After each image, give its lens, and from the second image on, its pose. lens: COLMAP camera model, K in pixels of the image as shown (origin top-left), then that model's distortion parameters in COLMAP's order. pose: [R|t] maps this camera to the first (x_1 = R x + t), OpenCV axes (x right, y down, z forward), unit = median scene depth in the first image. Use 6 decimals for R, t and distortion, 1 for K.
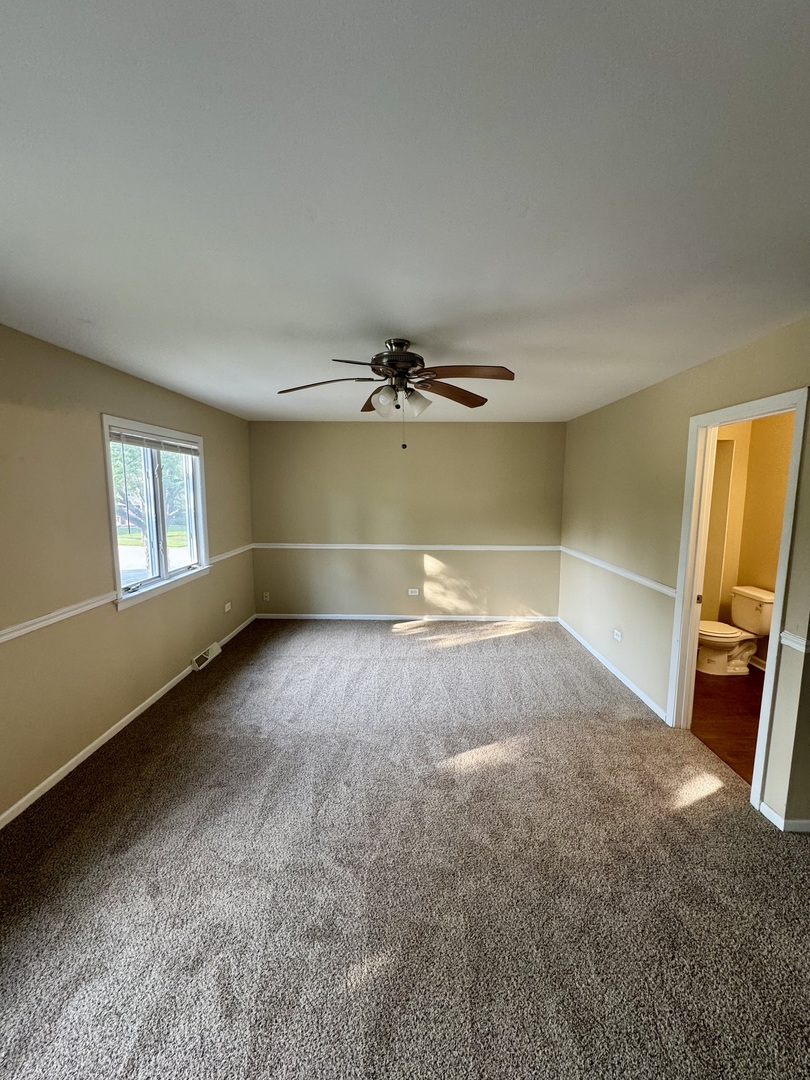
lens RADIAL K [[433.0, 0, 405.0], [0, 433.0, 540.0], [0, 0, 1]] dist [-0.001790, 0.000144]
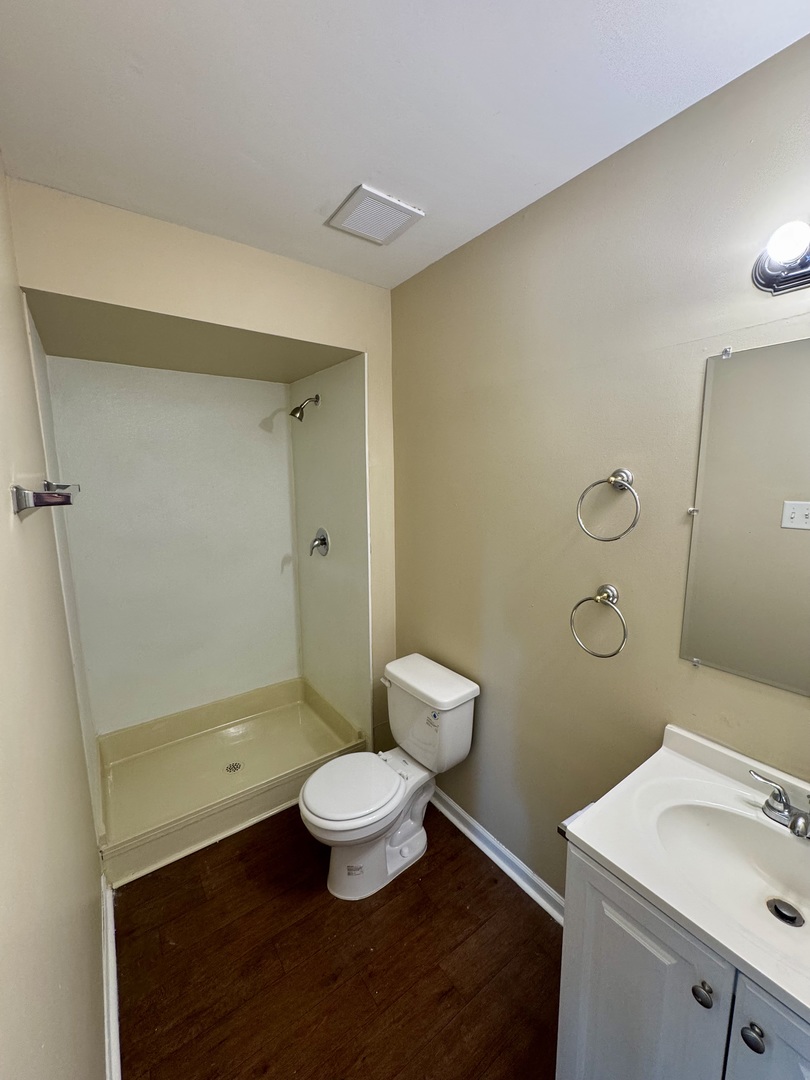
lens RADIAL K [[433.0, 0, 405.0], [0, 433.0, 540.0], [0, 0, 1]] dist [-0.001790, 0.000144]
pose [[0.794698, -0.098781, 0.598913, 0.507828], [0.077130, 0.995105, 0.061783, -0.055278], [-0.602085, -0.002905, 0.798427, 0.614345]]
